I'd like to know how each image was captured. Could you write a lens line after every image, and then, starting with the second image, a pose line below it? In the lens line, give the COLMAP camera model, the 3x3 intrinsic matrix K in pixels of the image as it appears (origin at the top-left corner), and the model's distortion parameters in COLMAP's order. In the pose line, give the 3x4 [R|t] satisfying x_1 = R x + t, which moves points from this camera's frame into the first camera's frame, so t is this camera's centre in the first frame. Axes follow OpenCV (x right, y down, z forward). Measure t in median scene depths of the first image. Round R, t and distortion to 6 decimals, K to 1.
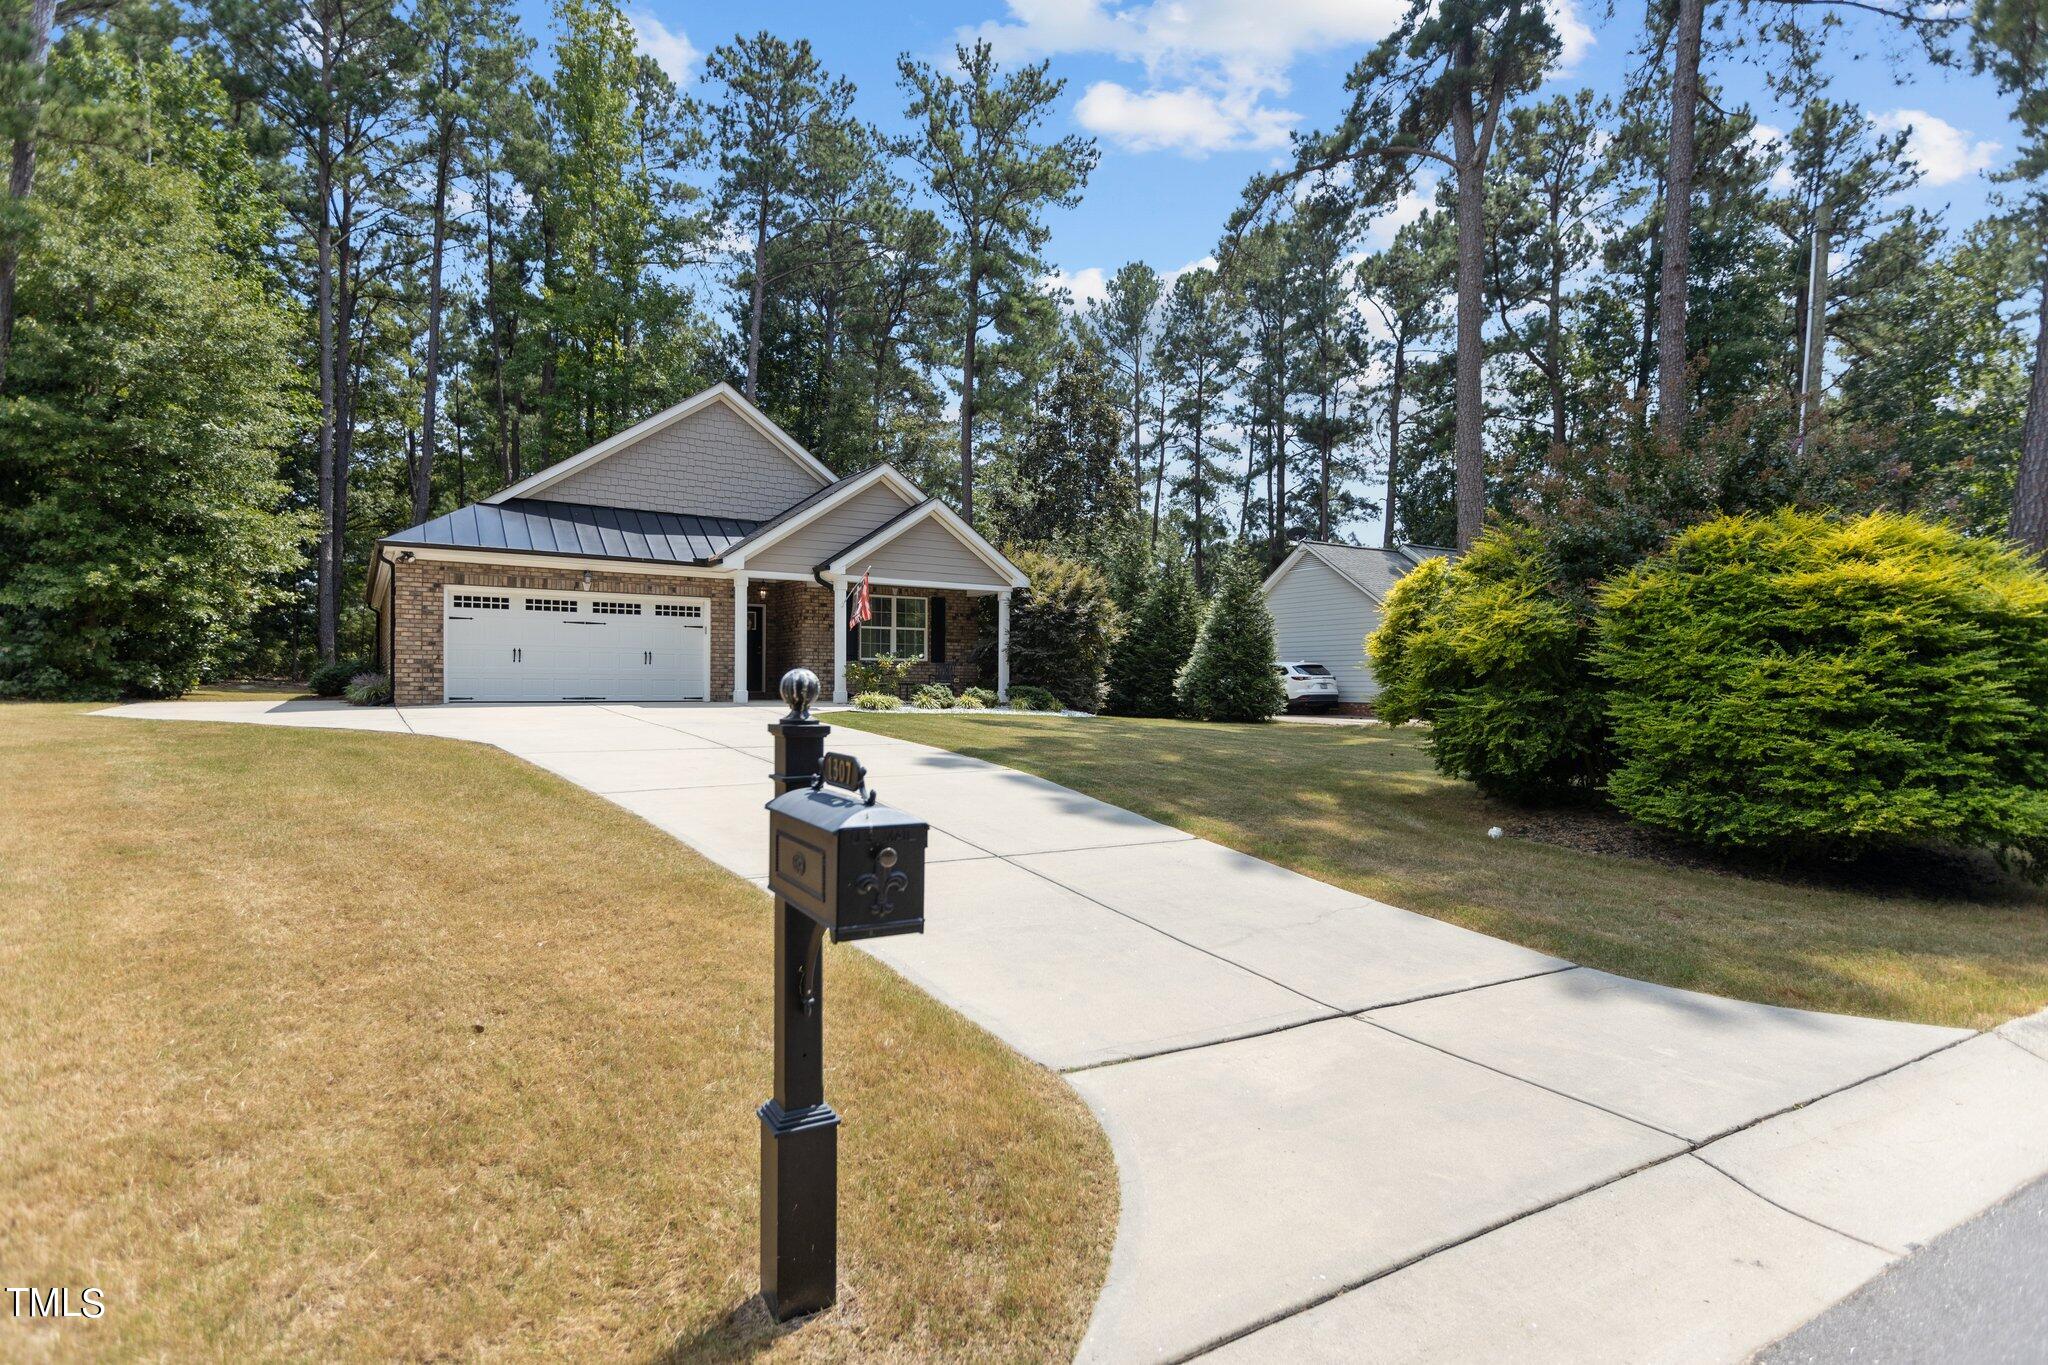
lens RADIAL K [[1004.5, 0, 1019.3], [0, 1004.5, 672.6], [0, 0, 1]] dist [0.007197, 0.001375]
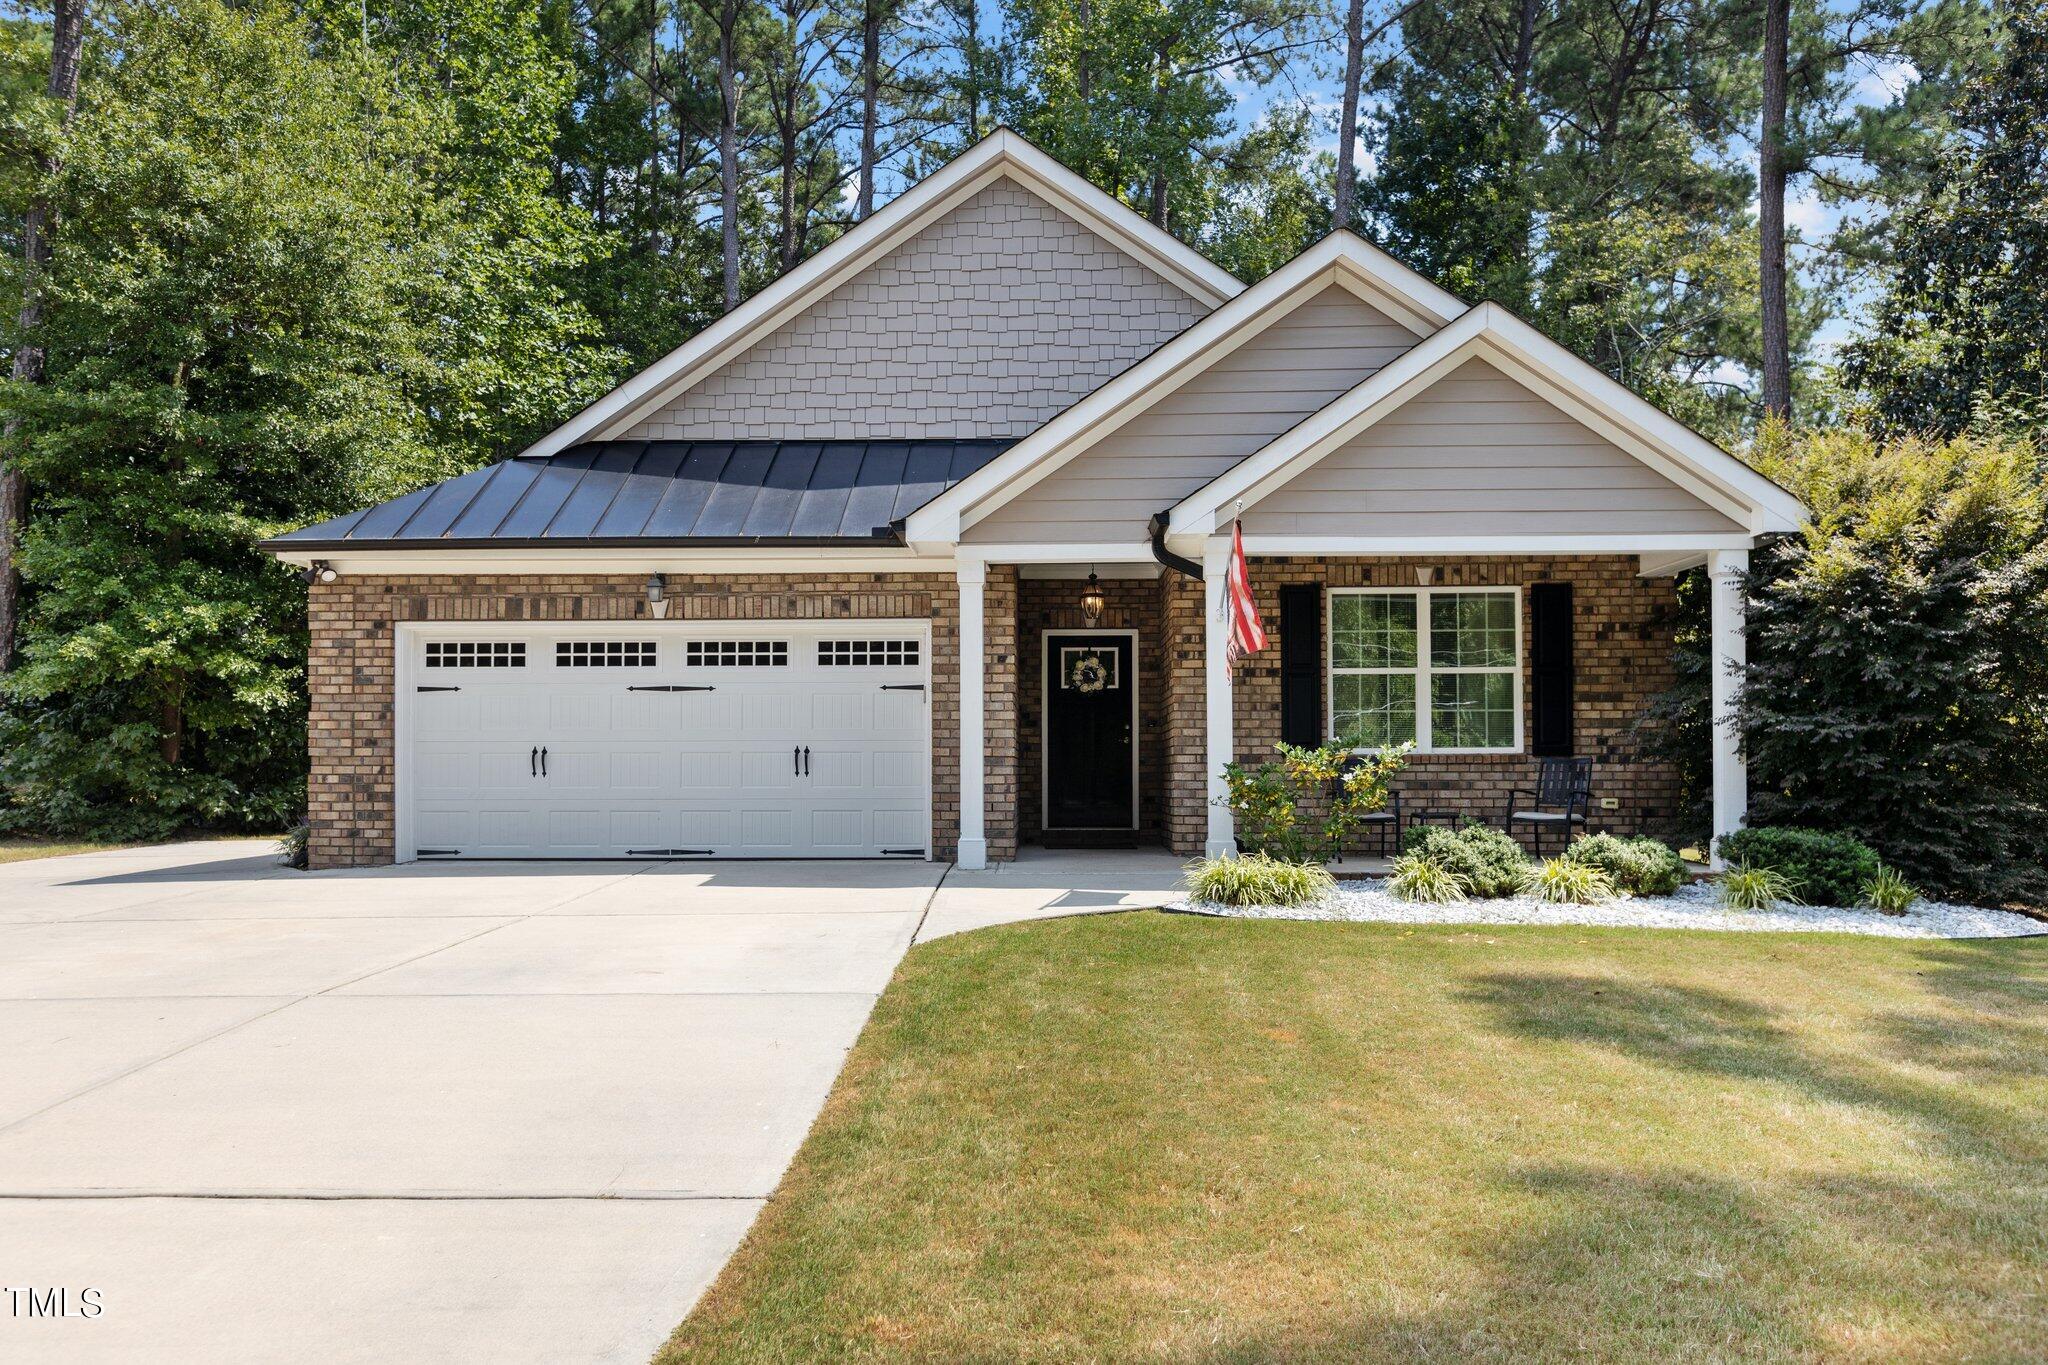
lens RADIAL K [[1489.9, 0, 1031.3], [0, 1489.9, 729.7], [0, 0, 1]] dist [0.003975, -0.001487]
pose [[0.824811, -0.021419, -0.565002, 0.089548], [0.014789, 0.999758, -0.016311, -0.016753], [0.565215, 0.005098, 0.824928, 0.525236]]
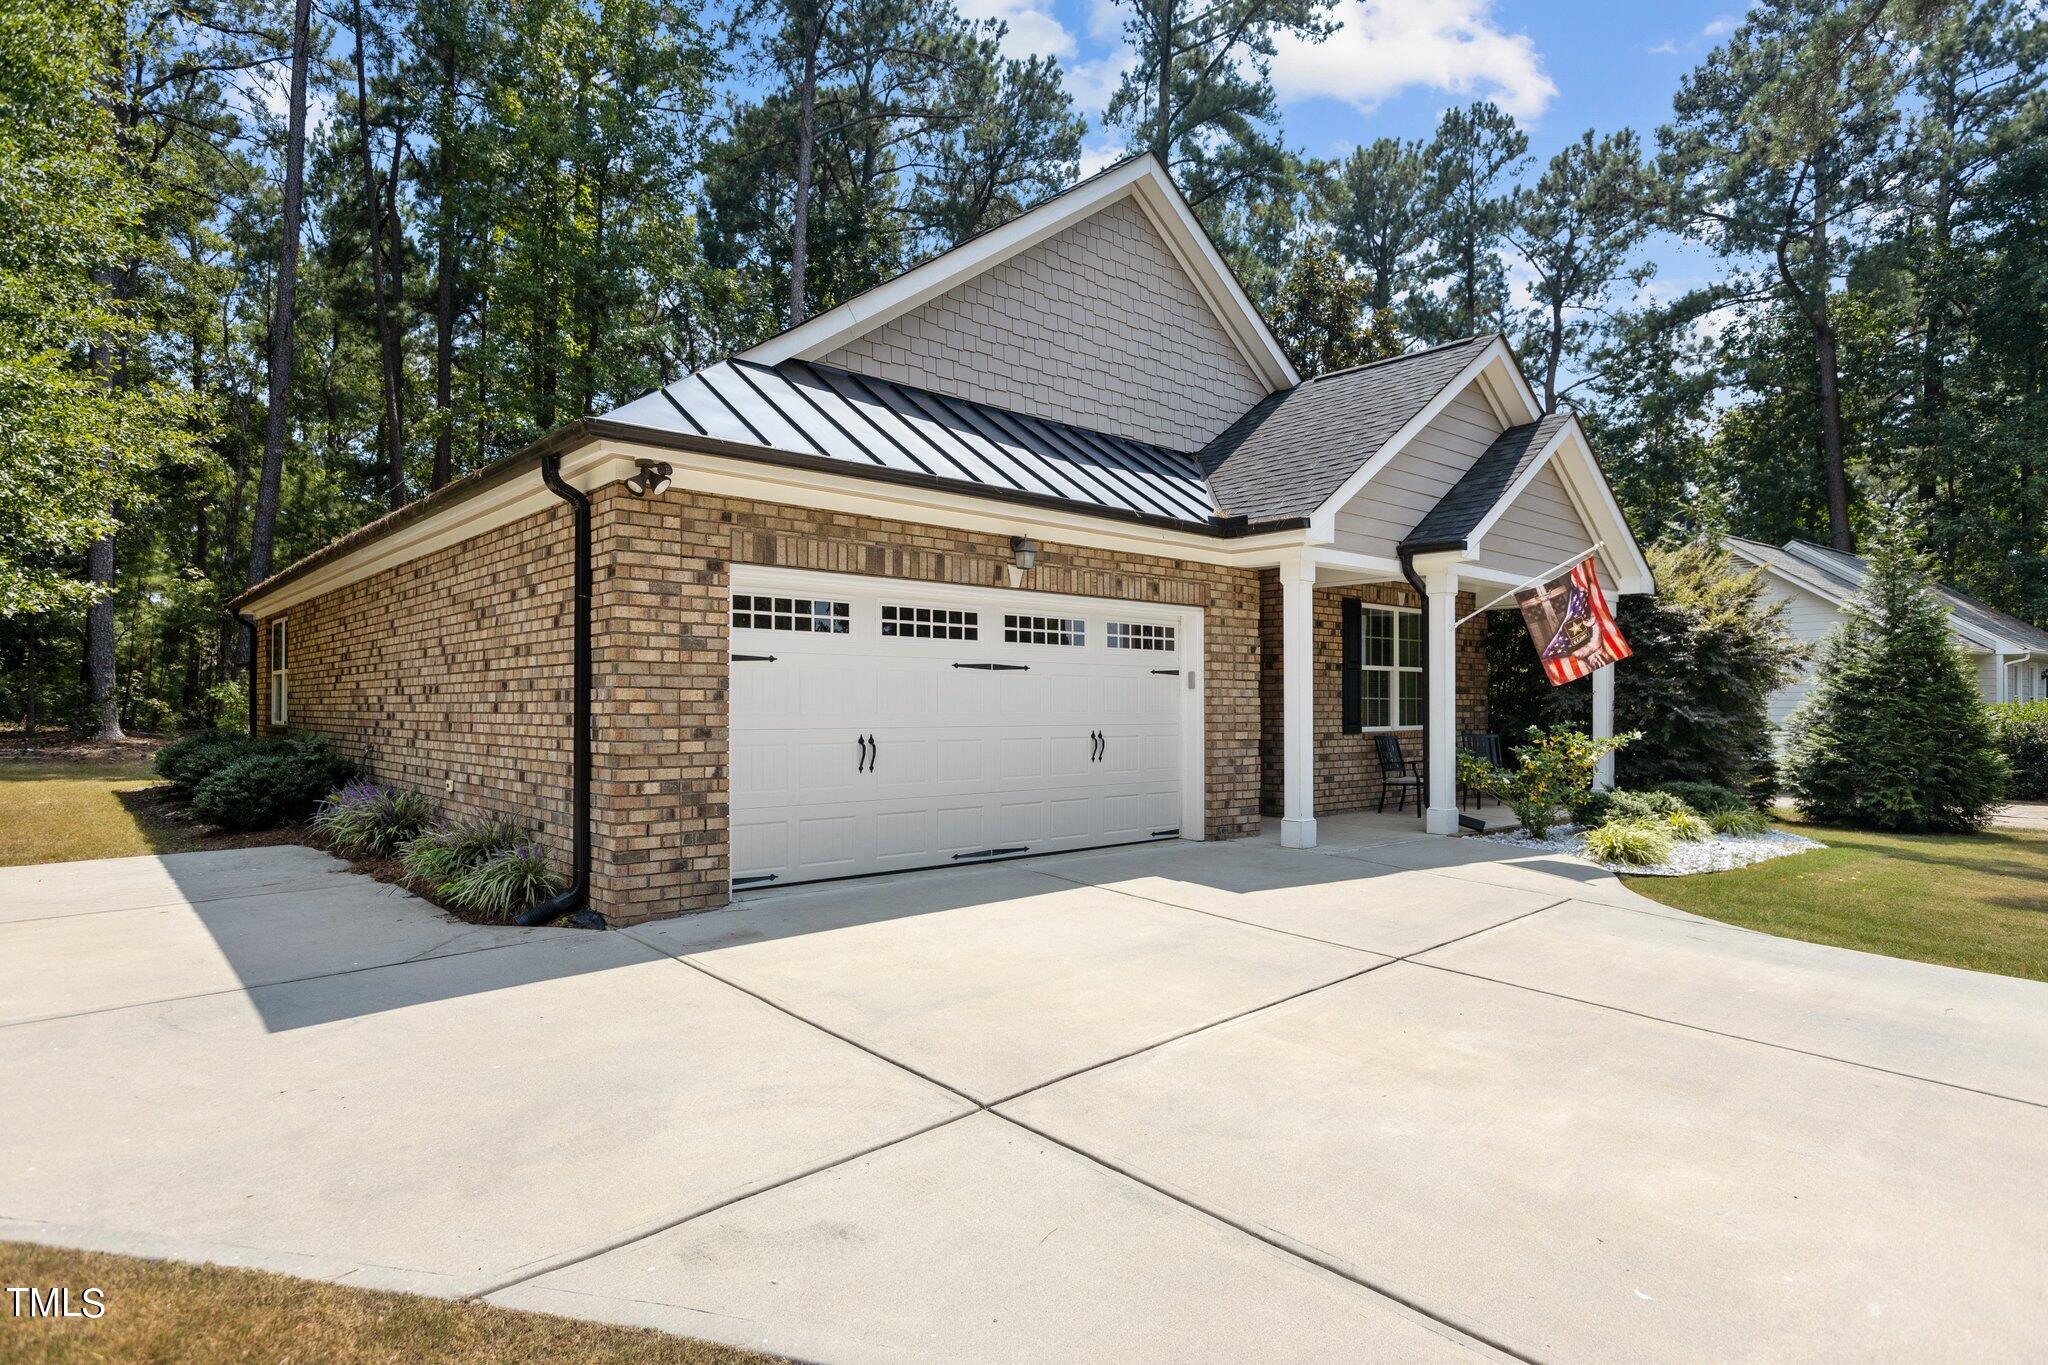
lens RADIAL K [[1087.0, 0, 1010.9], [0, 1087.0, 687.3], [0, 0, 1]] dist [0.009278, 0.001310]
pose [[0.990555, 0.001721, 0.137104, -0.480777], [-0.001799, 0.999998, 0.000446, -0.040870], [-0.137103, -0.000689, 0.990556, 0.558697]]
